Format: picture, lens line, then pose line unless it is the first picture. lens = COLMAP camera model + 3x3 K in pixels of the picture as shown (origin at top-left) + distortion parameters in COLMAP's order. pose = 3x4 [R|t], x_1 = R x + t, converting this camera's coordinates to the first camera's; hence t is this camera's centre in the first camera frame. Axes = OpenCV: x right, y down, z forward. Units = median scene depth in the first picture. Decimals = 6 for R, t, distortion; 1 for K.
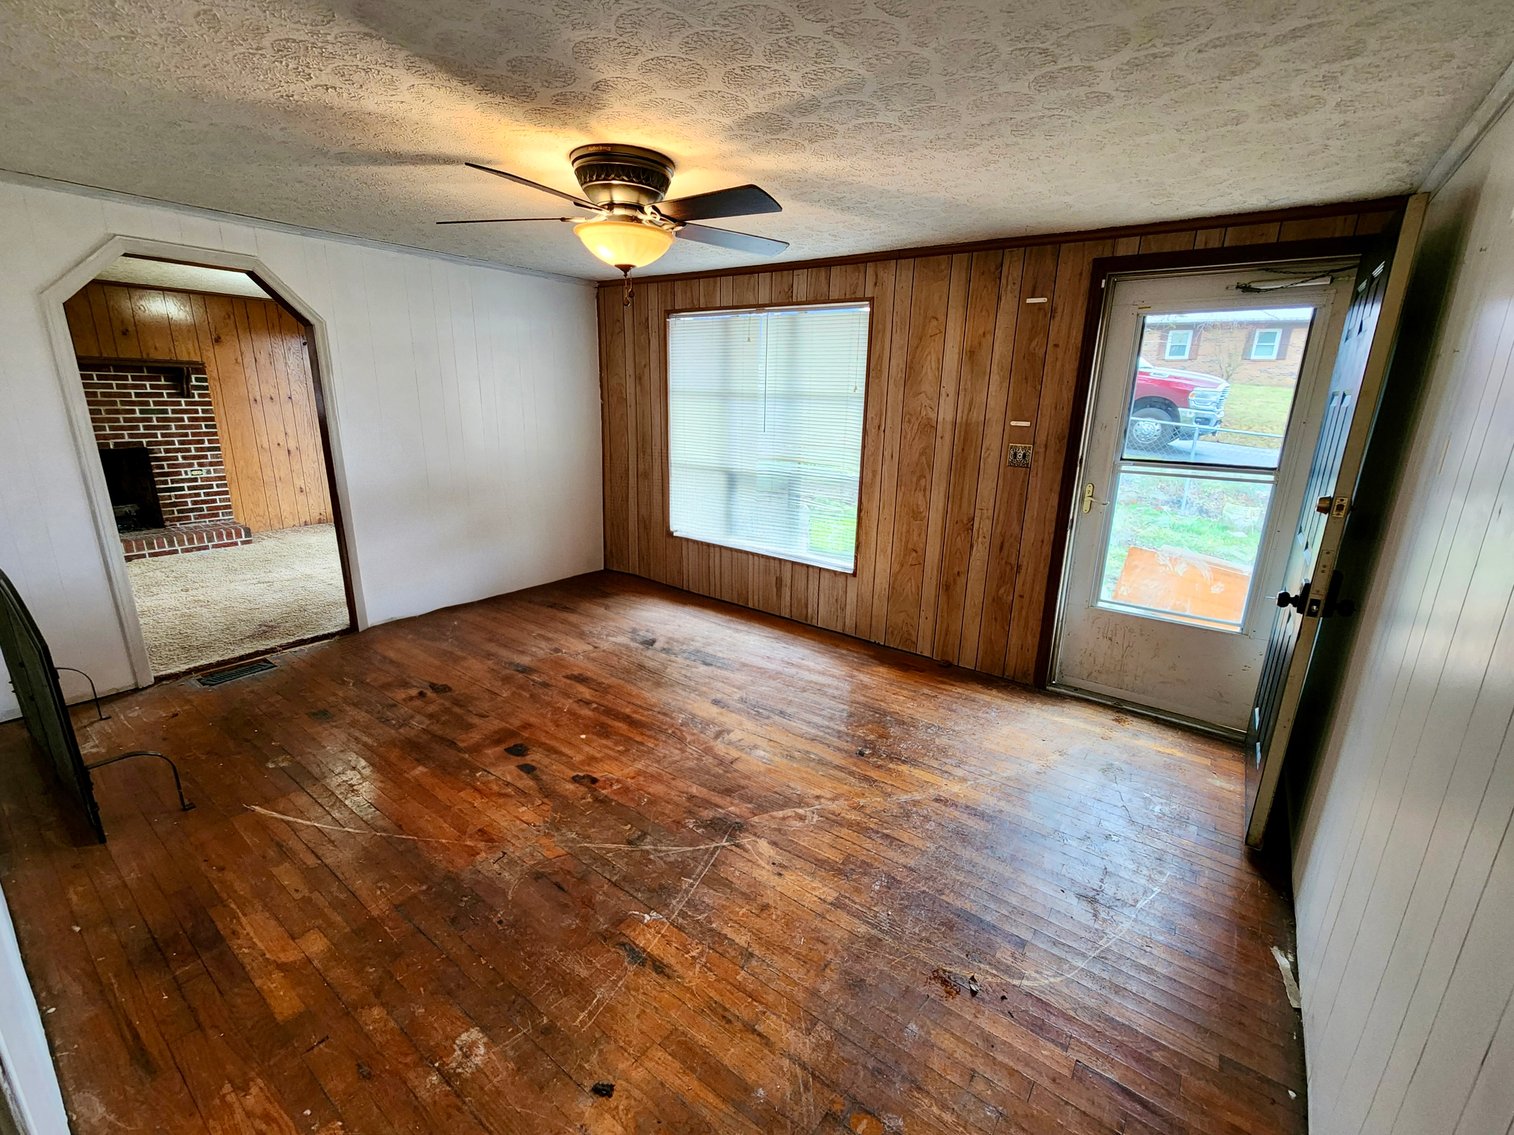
lens RADIAL K [[649.9, 0, 760.7], [0, 649.9, 570.9], [0, 0, 1]] dist [0.000267, -0.003171]
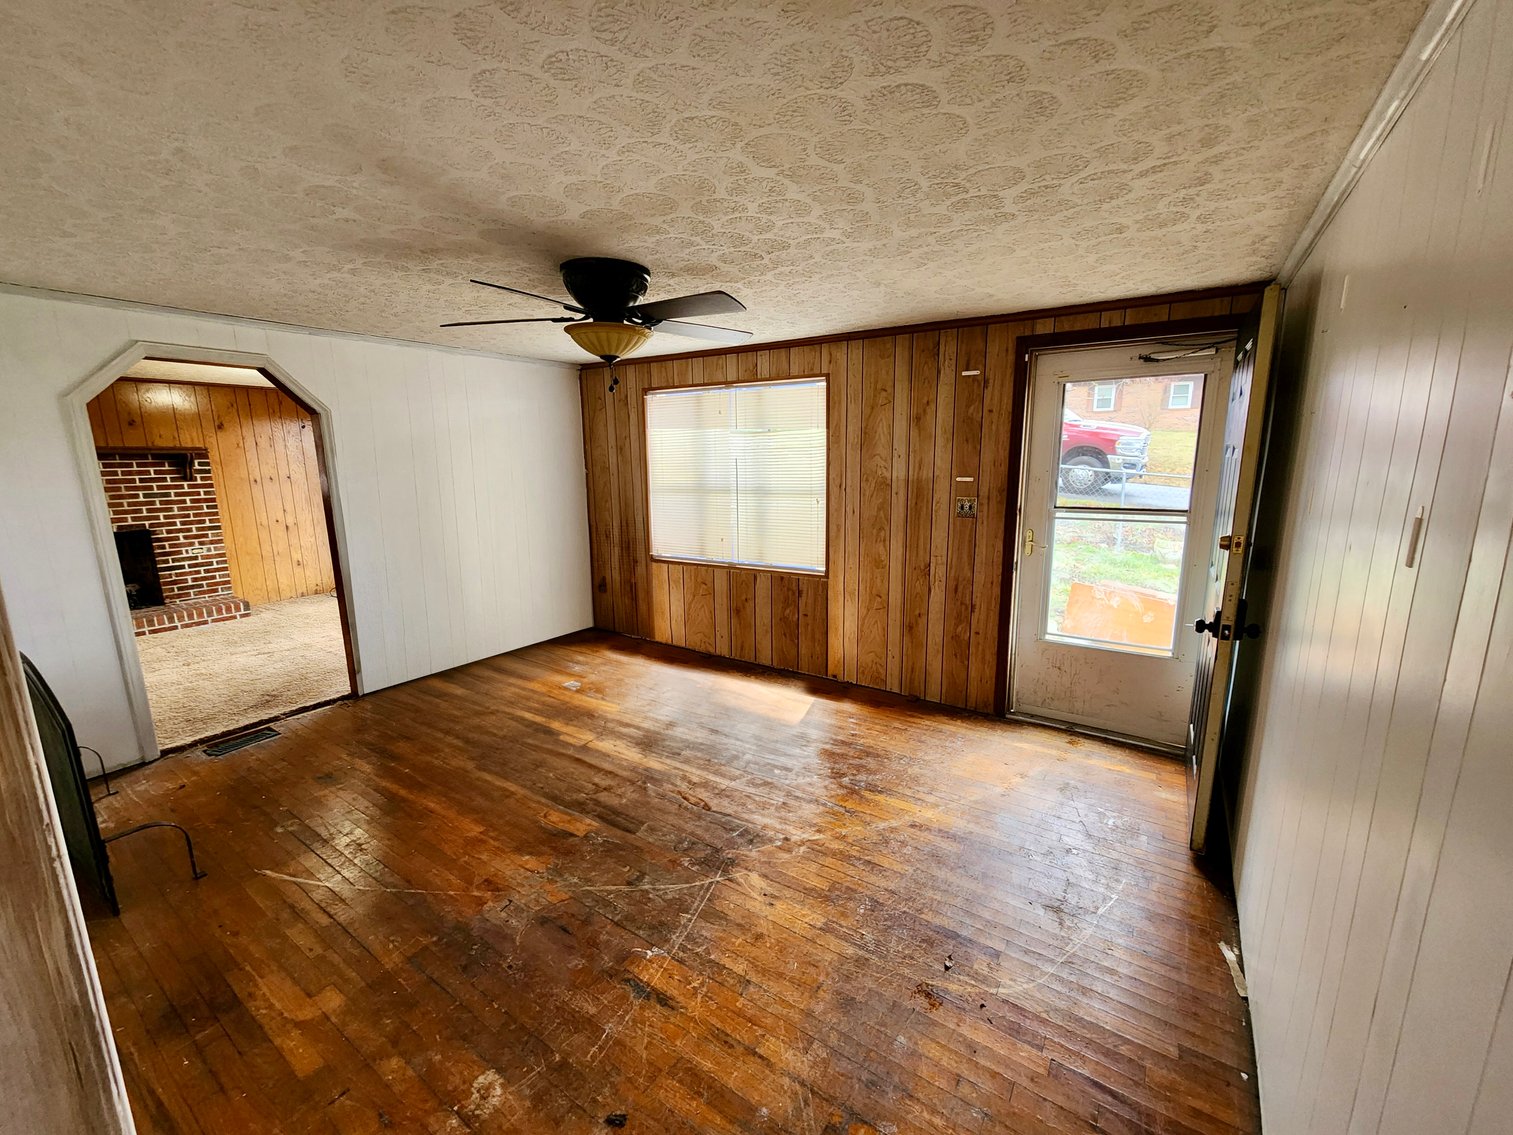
lens RADIAL K [[614.2, 0, 759.6], [0, 614.2, 570.7], [0, 0, 1]] dist [-0.001481, 0.000021]
pose [[0.998292, -0.043089, 0.039446, -0.006043], [0.046015, 0.996004, -0.076542, -0.005583], [-0.035991, 0.078227, 0.996286, -0.051265]]
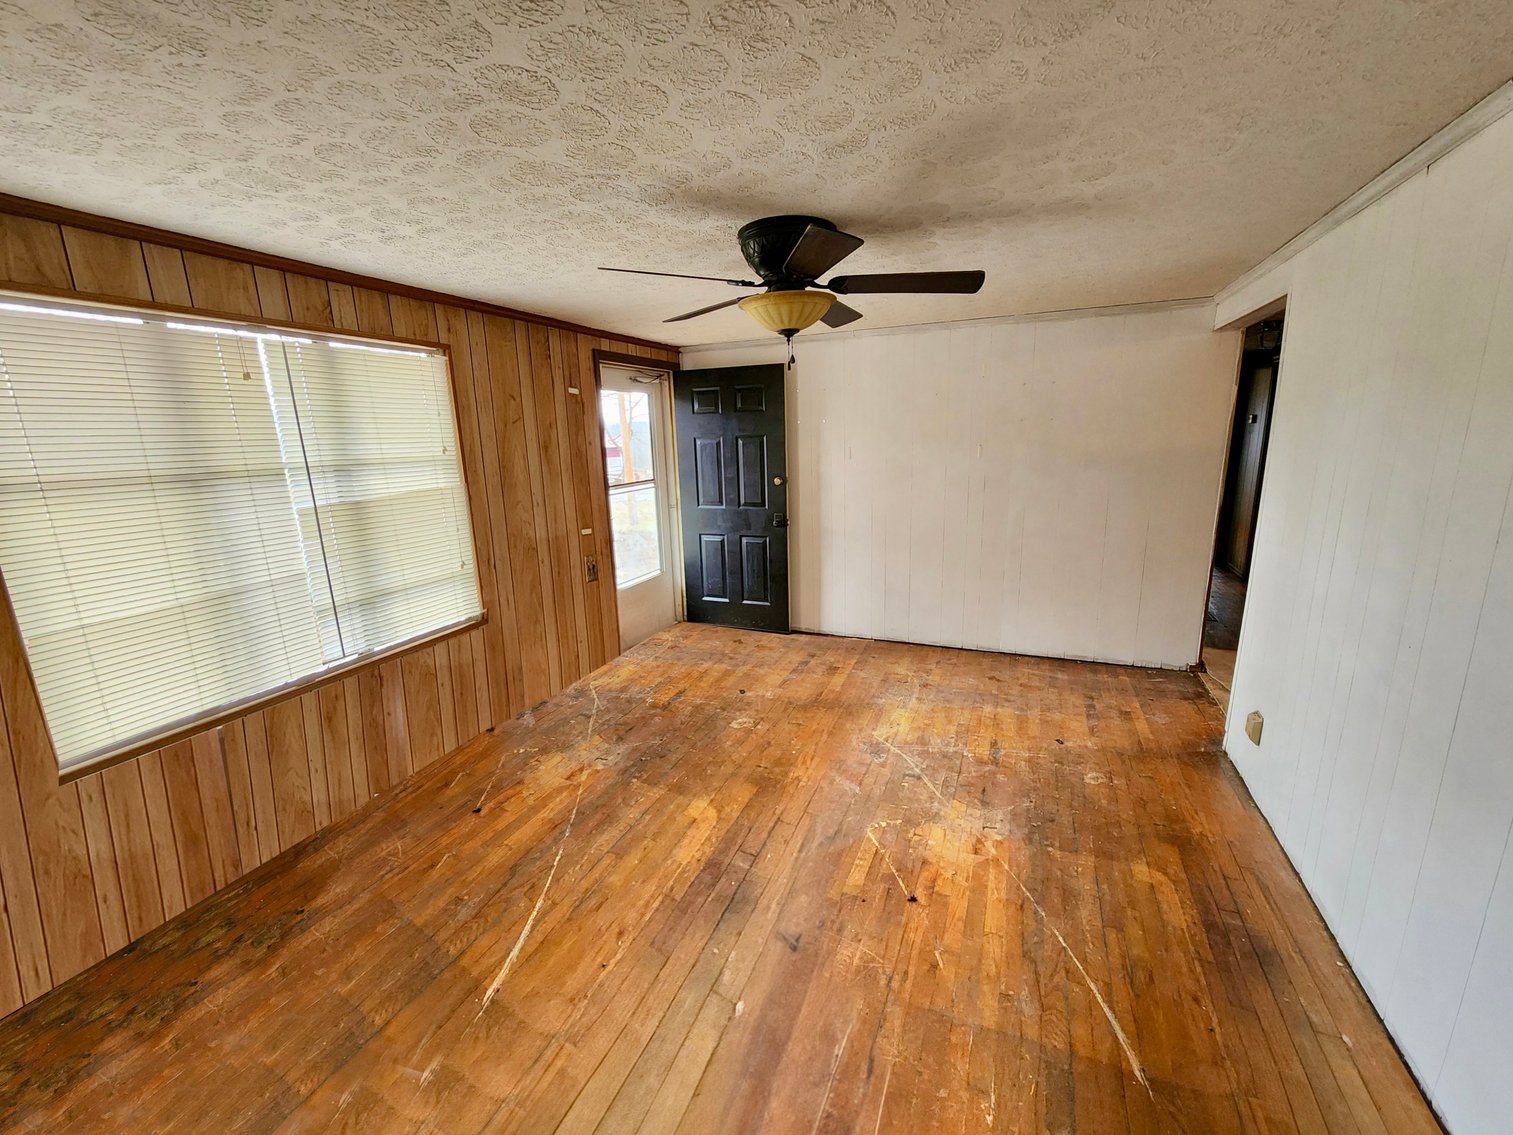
lens RADIAL K [[618.9, 0, 756.3], [0, 618.9, 571.0], [0, 0, 1]] dist [-0.010744, -0.000177]
pose [[-0.227964, -0.228366, 0.946510, -1.247408], [0.280371, 0.915536, 0.288419, -0.440250], [-0.932429, 0.331123, -0.144682, 1.373297]]
